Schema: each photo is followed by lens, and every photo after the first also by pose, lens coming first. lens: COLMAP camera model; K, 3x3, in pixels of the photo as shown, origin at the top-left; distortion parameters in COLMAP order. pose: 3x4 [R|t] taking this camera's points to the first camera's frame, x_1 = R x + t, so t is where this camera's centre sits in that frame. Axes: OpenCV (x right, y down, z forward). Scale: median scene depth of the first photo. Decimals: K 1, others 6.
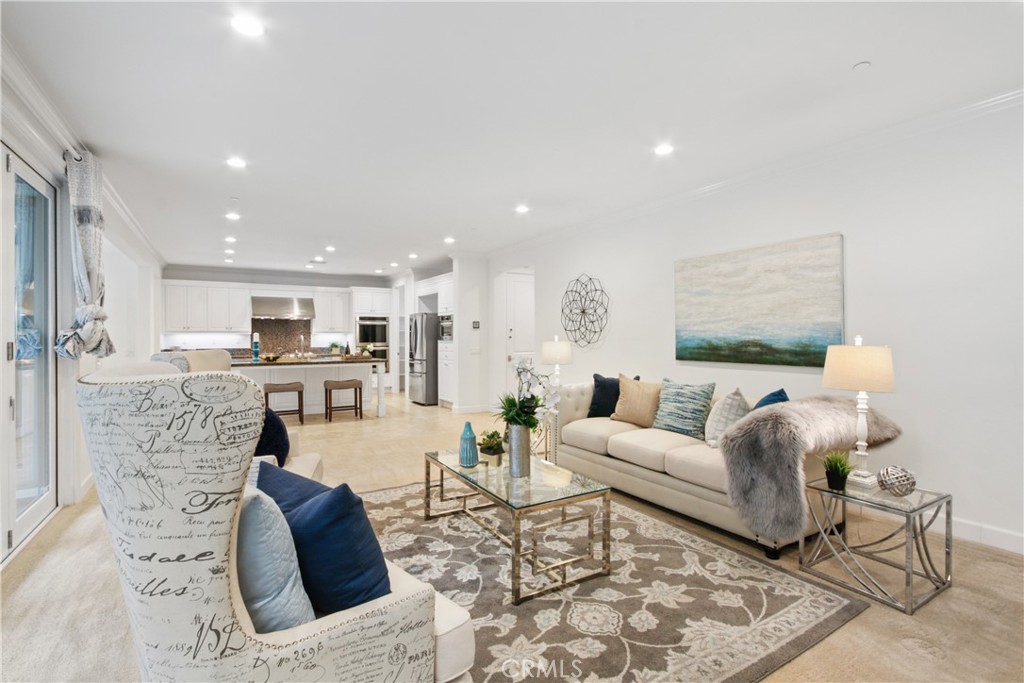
lens RADIAL K [[473.0, 0, 505.4], [0, 473.0, 337.8], [0, 0, 1]] dist [-0.016319, 0.002383]
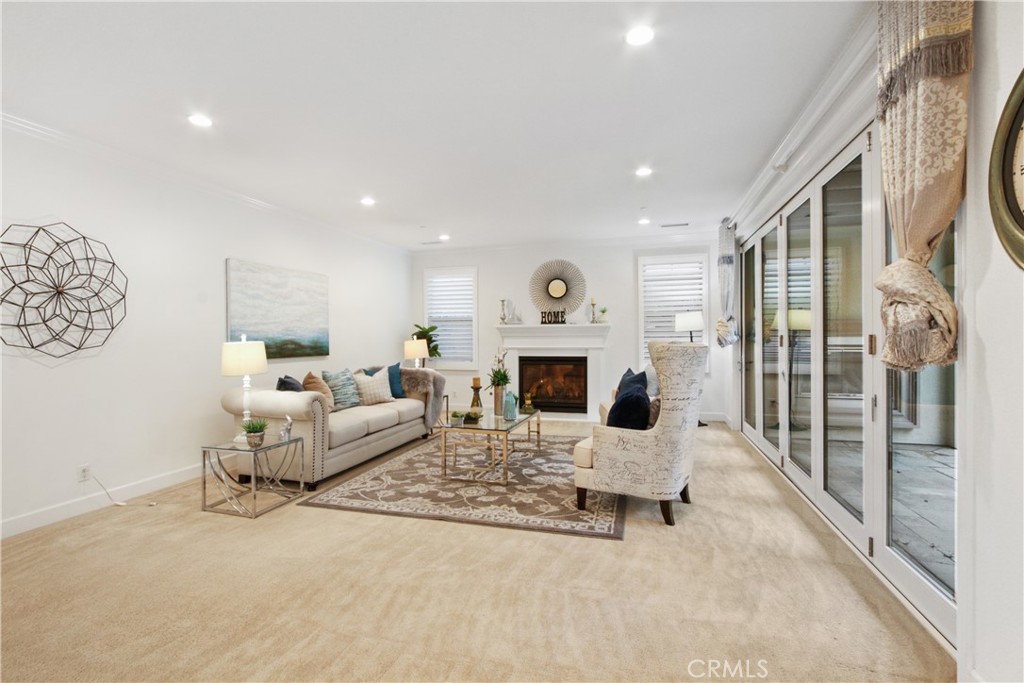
lens RADIAL K [[473.0, 0, 502.5], [0, 473.0, 337.8], [0, 0, 1]] dist [-0.016319, 0.002383]
pose [[-0.668071, 0.003736, 0.744088, -0.805398], [0.009783, 0.999945, 0.003763, 0.001184], [-0.744033, 0.009793, -0.668071, 1.371705]]
